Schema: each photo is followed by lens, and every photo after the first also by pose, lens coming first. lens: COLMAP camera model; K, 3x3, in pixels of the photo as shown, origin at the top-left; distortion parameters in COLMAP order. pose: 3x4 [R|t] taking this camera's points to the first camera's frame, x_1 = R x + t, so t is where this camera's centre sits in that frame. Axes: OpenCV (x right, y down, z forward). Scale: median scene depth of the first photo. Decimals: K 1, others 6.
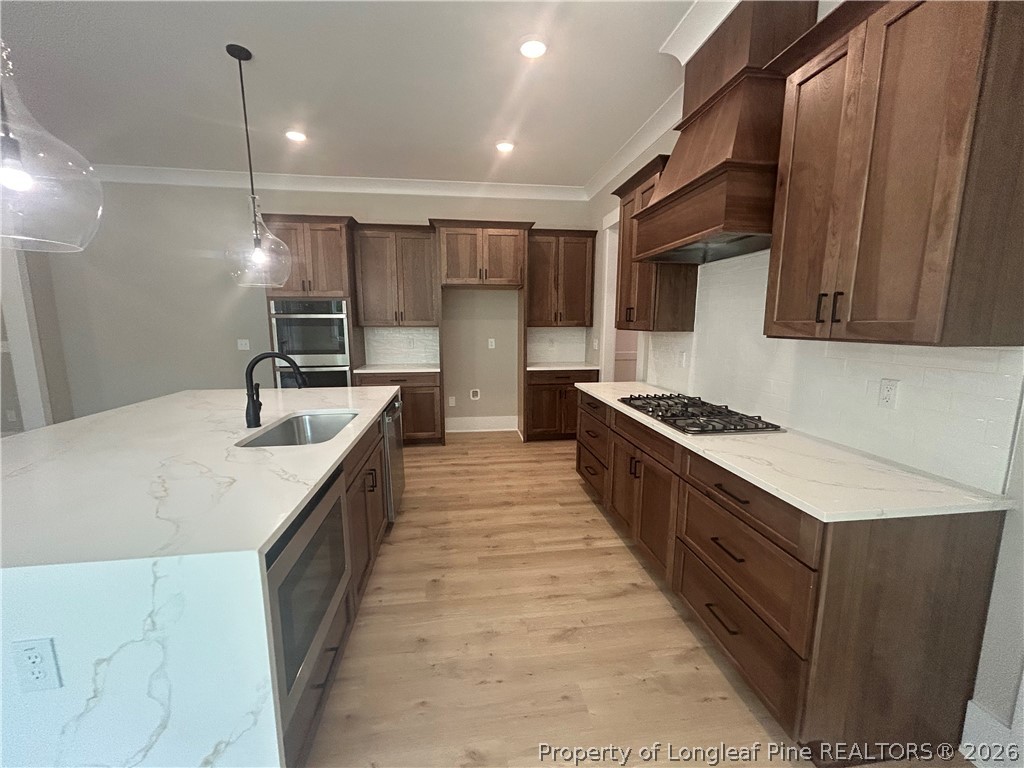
lens RADIAL K [[412.5, 0, 513.0], [0, 412.5, 384.5], [0, 0, 1]] dist [0.004149, 0.000397]
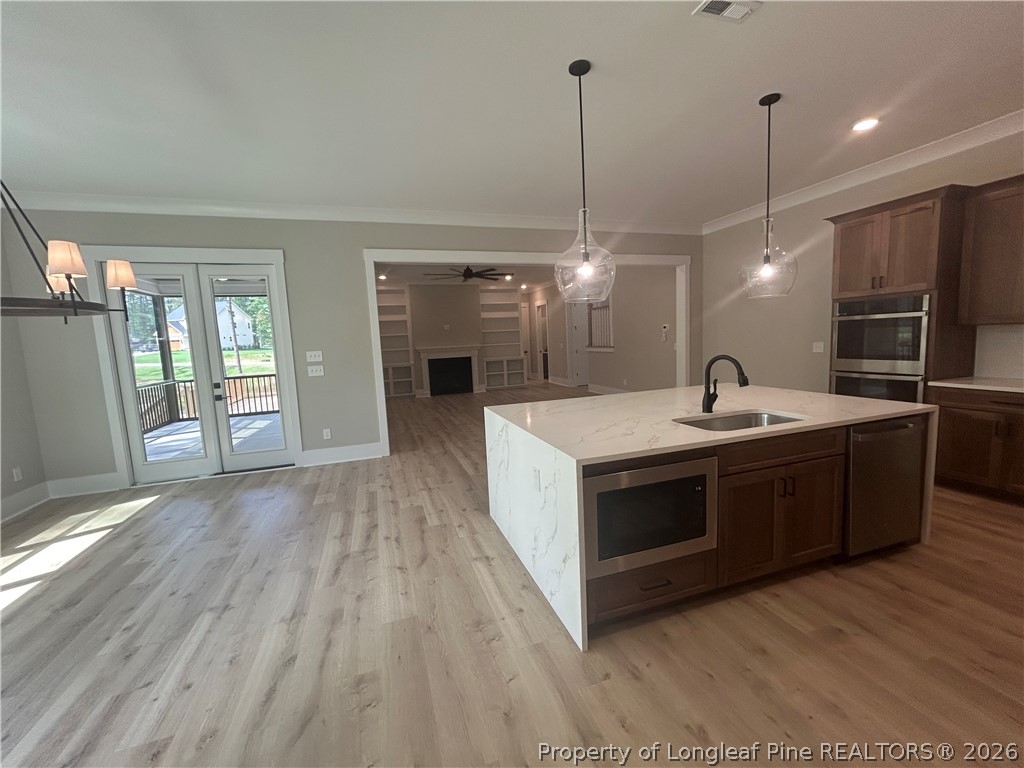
lens RADIAL K [[412.5, 0, 511.6], [0, 412.5, 382.3], [0, 0, 1]] dist [0.004149, 0.000397]
pose [[0.181774, 0.098992, -0.978345, 0.367750], [-0.103622, 0.991309, 0.081051, -0.022512], [0.977865, 0.086645, 0.190452, 0.106285]]
